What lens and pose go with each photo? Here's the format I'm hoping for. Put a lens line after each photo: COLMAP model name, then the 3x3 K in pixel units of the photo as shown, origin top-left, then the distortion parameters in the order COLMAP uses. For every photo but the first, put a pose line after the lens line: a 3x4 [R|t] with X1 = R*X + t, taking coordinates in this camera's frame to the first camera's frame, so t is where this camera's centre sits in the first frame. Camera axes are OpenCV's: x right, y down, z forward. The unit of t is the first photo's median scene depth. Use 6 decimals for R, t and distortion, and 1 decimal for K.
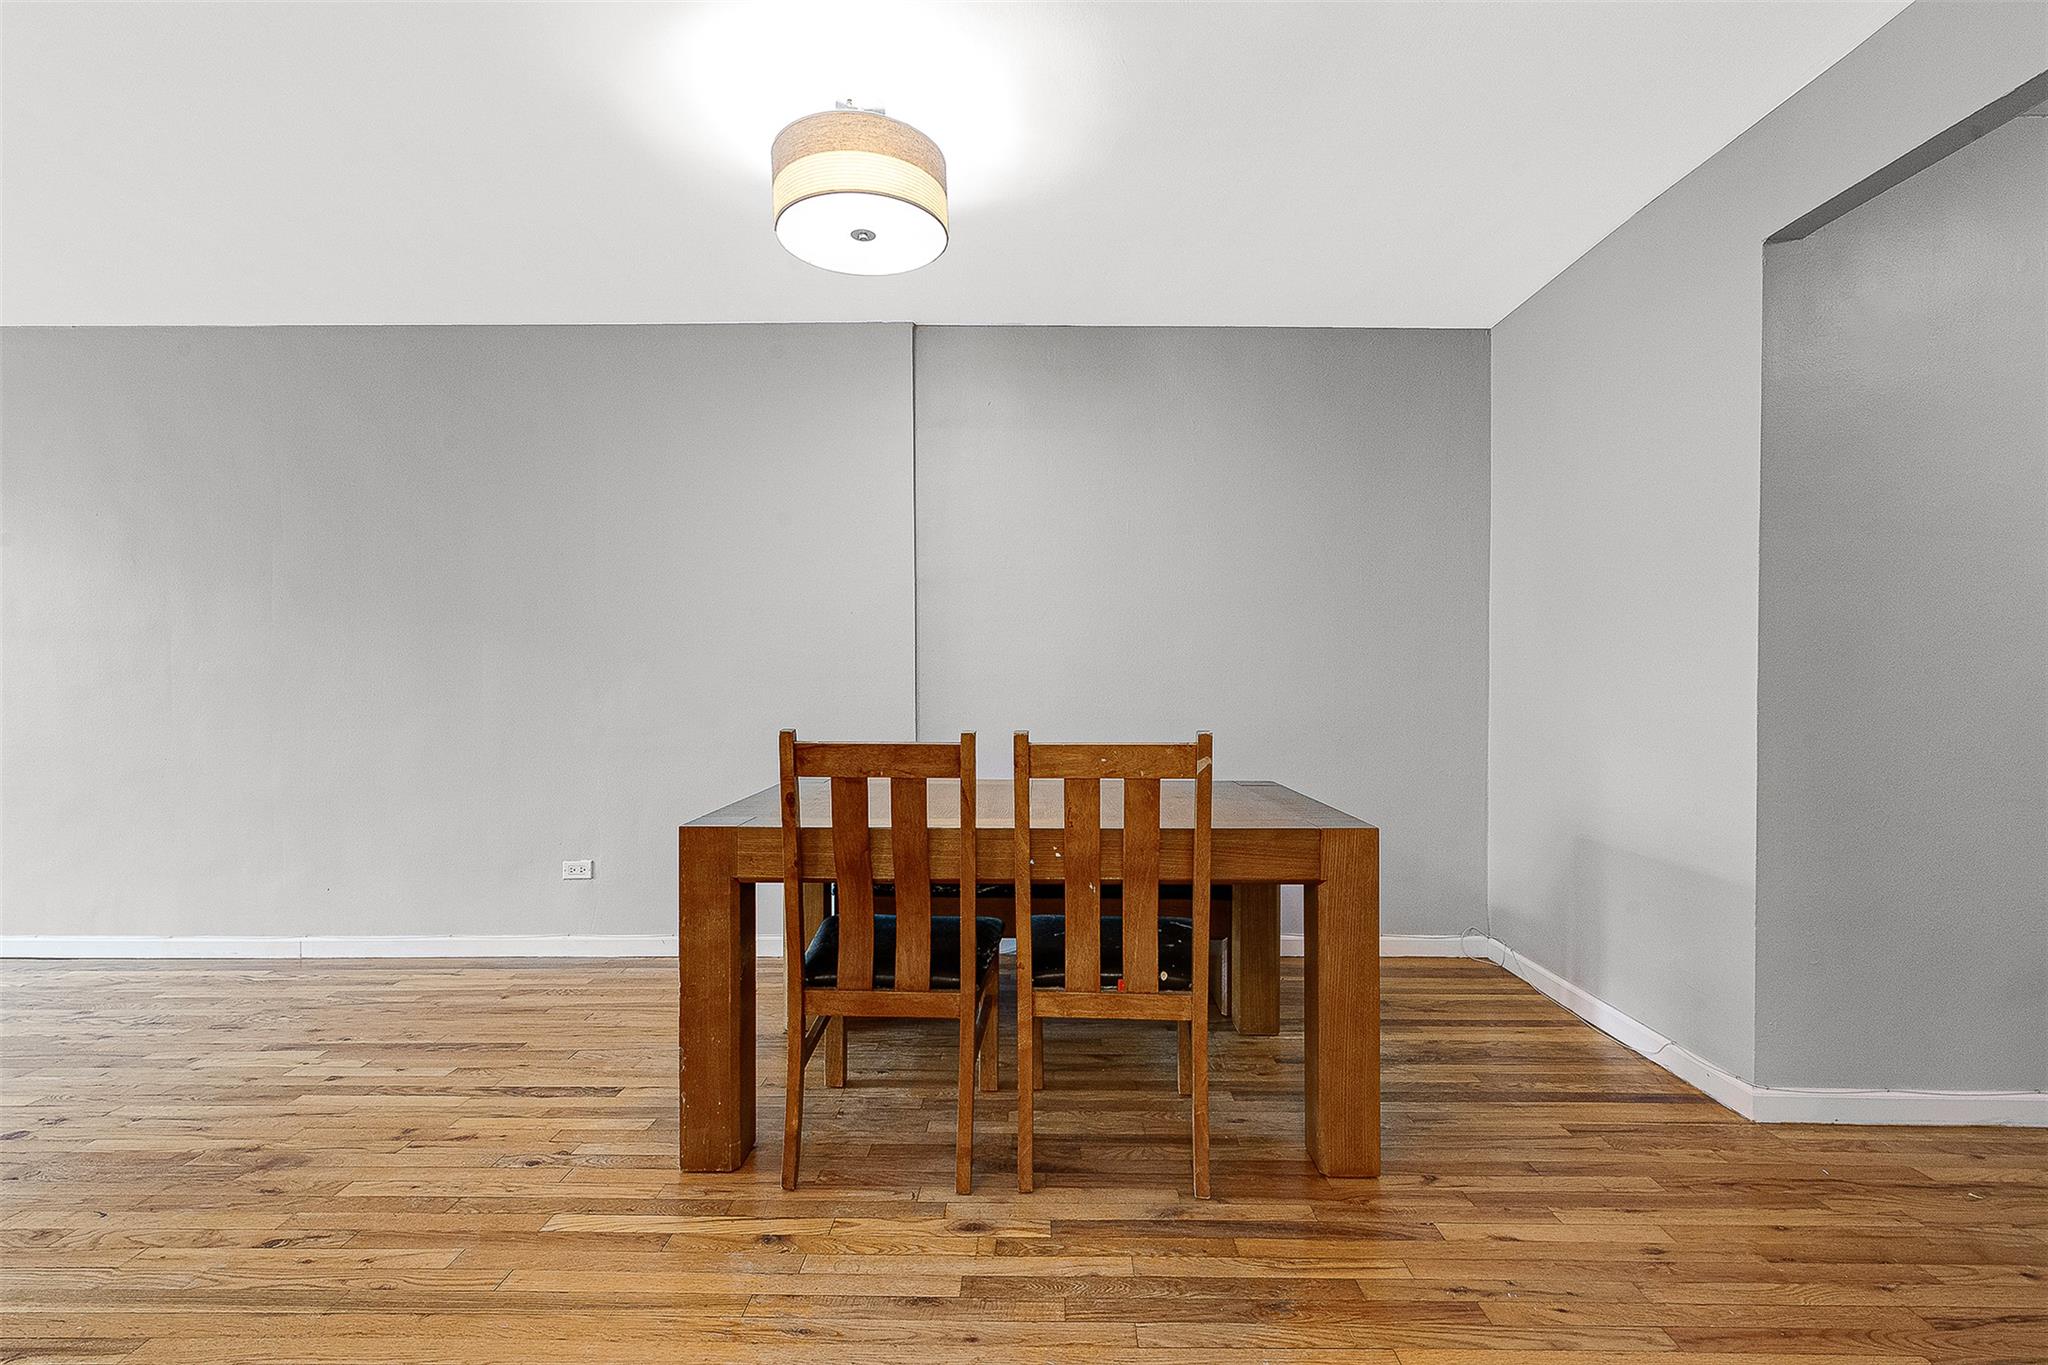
lens RADIAL K [[893.8, 0, 1024.0], [0, 893.8, 682.5], [0, 0, 1]] dist [0.014762, -0.006886]
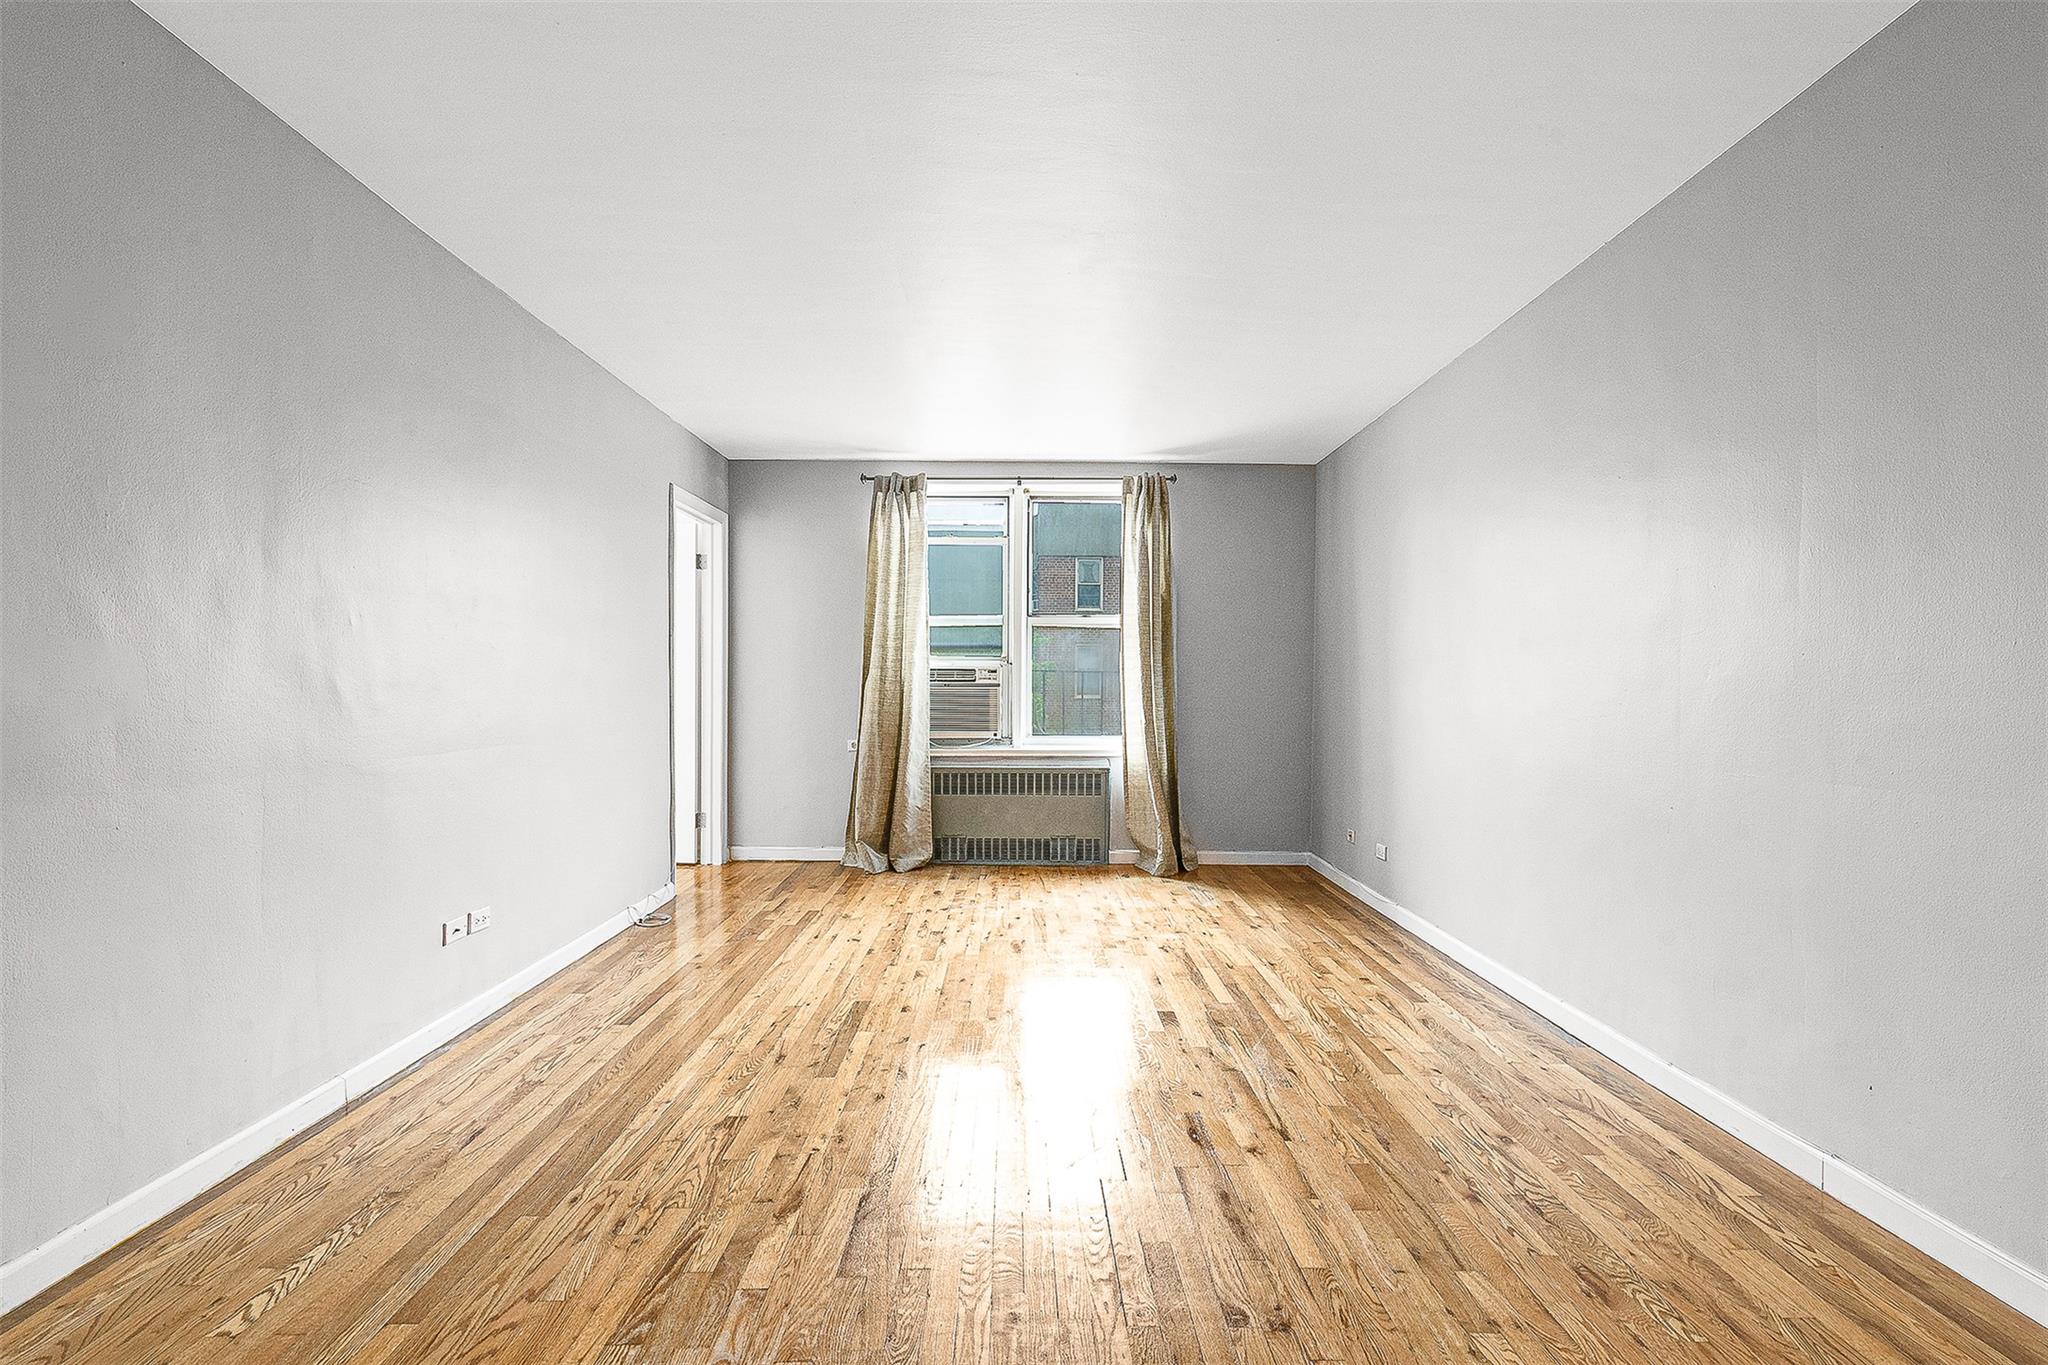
lens RADIAL K [[940.2, 0, 998.5], [0, 940.2, 709.1], [0, 0, 1]] dist [0.001885, -0.010501]
pose [[-0.021285, 0.016008, -0.999645, -0.409280], [-0.009487, 0.999824, 0.016213, -0.002751], [0.999728, 0.009829, -0.021129, 0.944540]]
